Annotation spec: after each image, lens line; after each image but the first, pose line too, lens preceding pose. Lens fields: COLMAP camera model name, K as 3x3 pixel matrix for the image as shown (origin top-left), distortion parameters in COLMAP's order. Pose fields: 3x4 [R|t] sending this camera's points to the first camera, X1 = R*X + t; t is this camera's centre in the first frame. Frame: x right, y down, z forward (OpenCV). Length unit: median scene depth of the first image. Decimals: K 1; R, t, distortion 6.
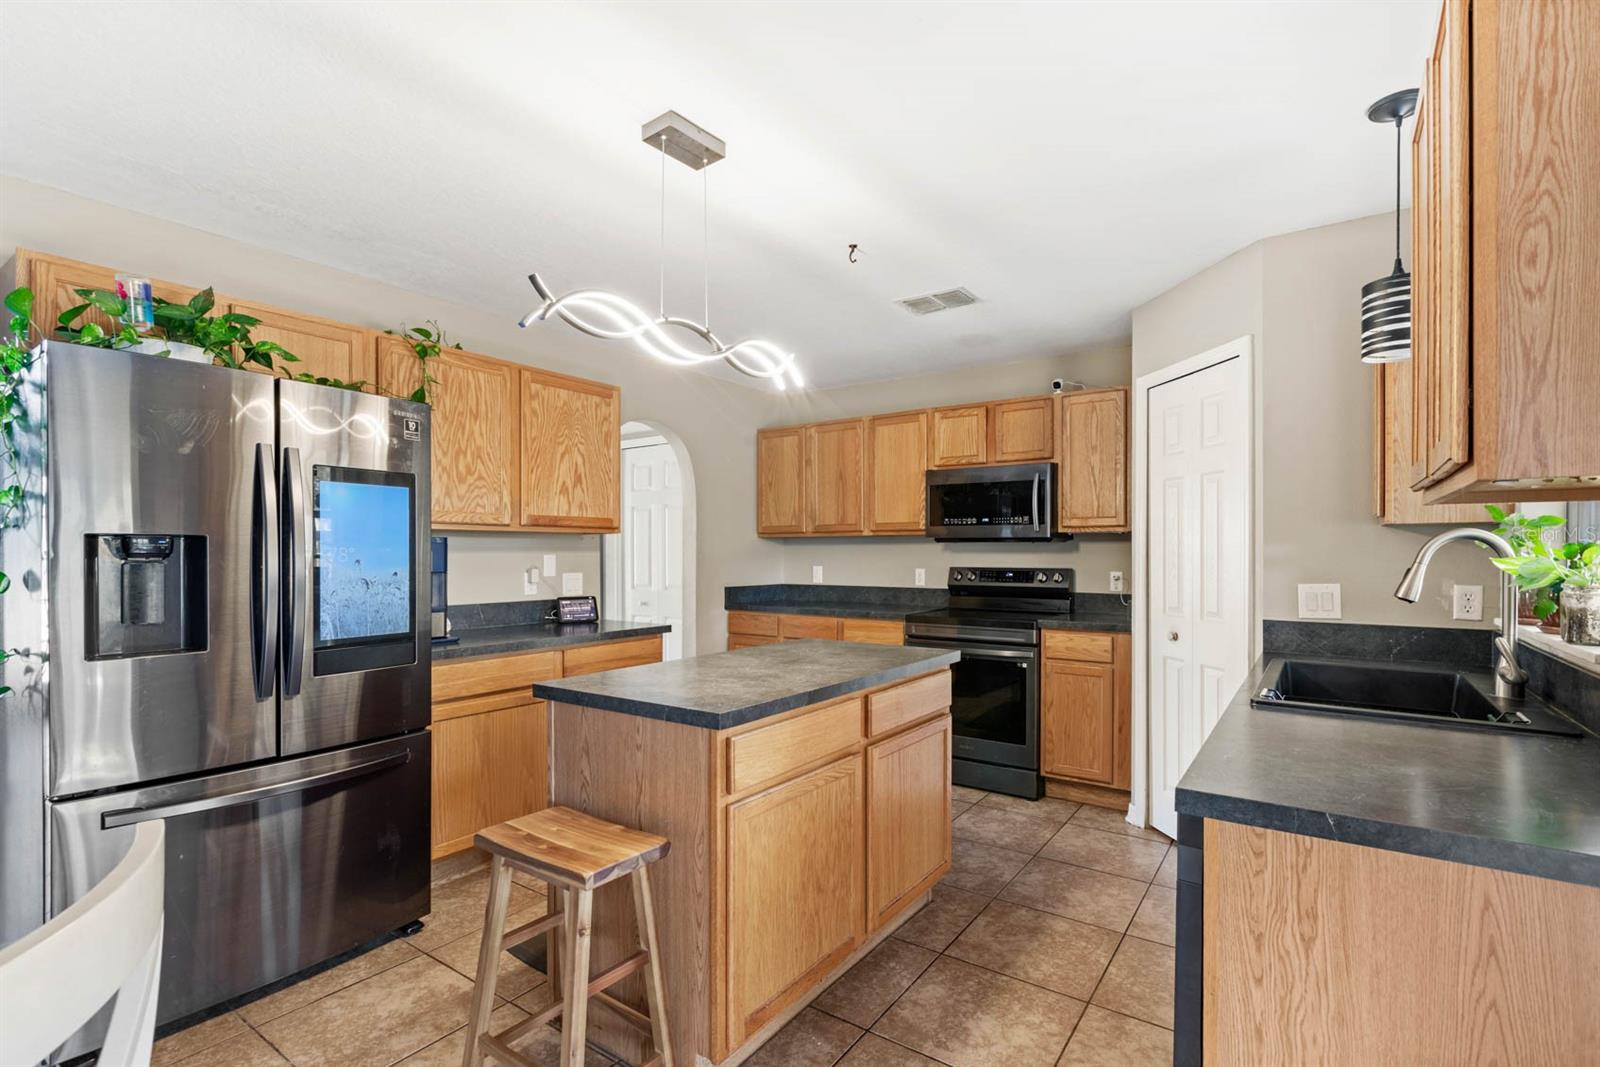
lens RADIAL K [[736.3, 0, 825.8], [0, 736.3, 559.7], [0, 0, 1]] dist [0.000625, -0.001549]
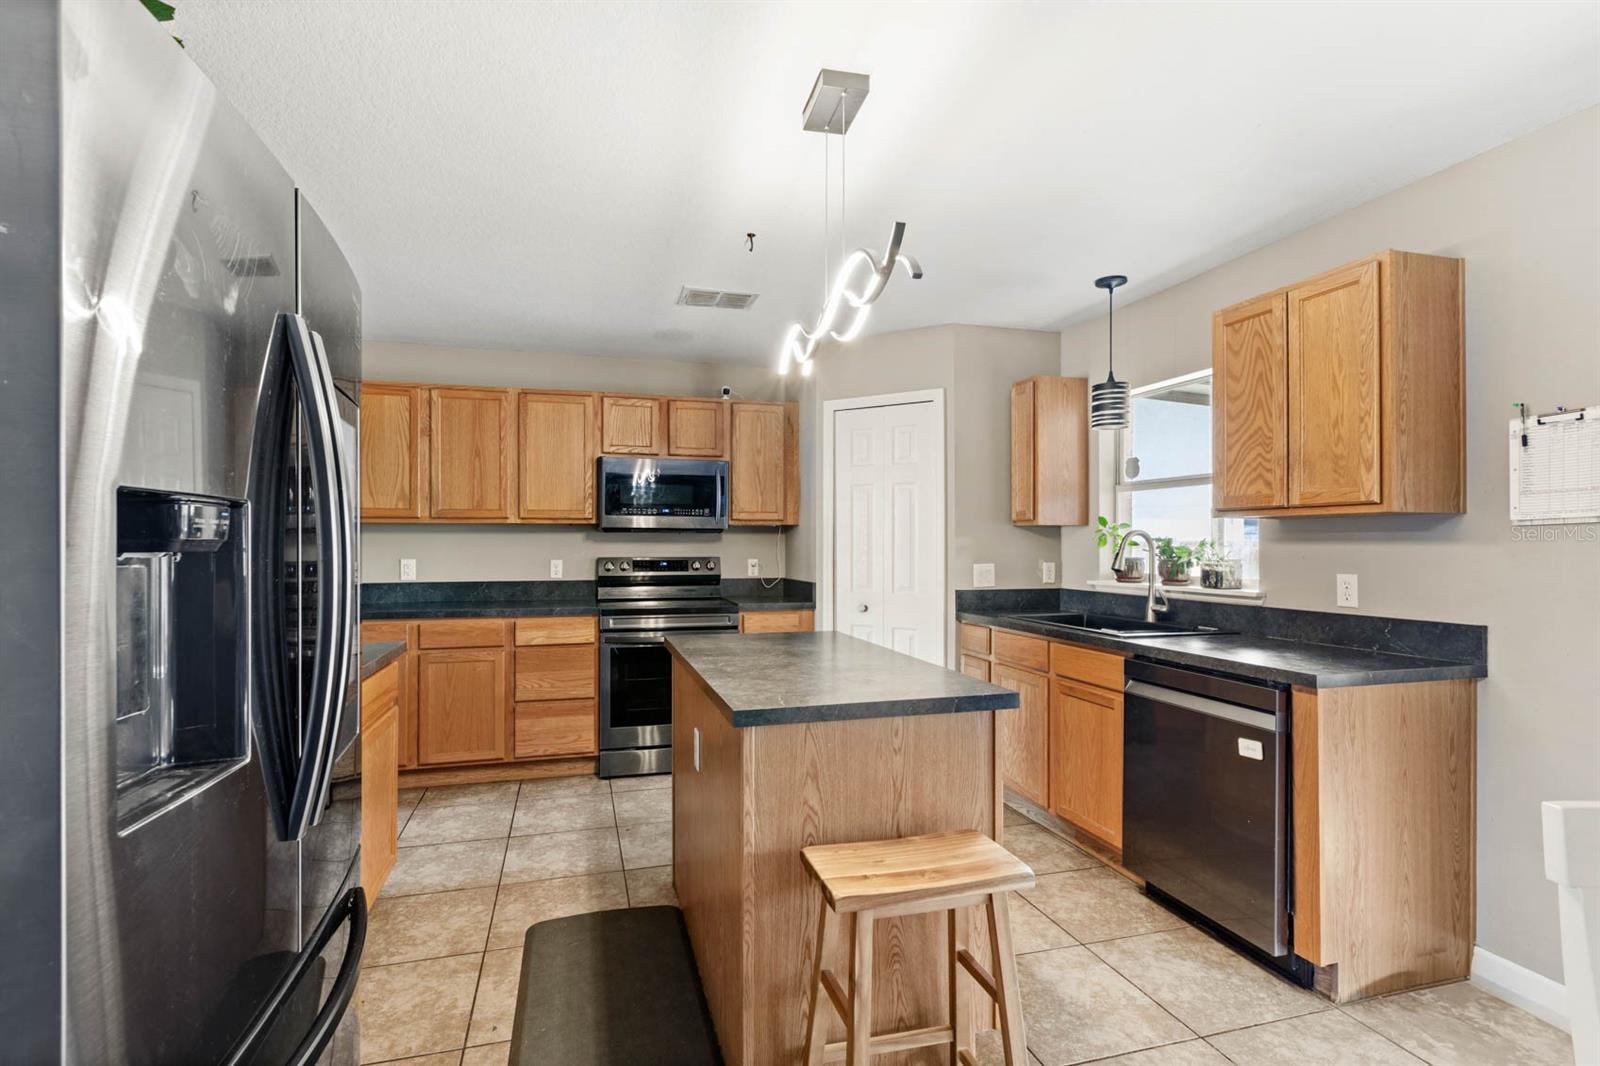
lens RADIAL K [[736.3, 0, 770.6], [0, 736.3, 541.1], [0, 0, 1]] dist [0.000625, -0.001549]
pose [[0.656315, 0.002220, 0.754484, -0.484346], [0.005925, 0.999950, -0.008097, -0.002823], [-0.754464, 0.009785, 0.656269, 0.227946]]
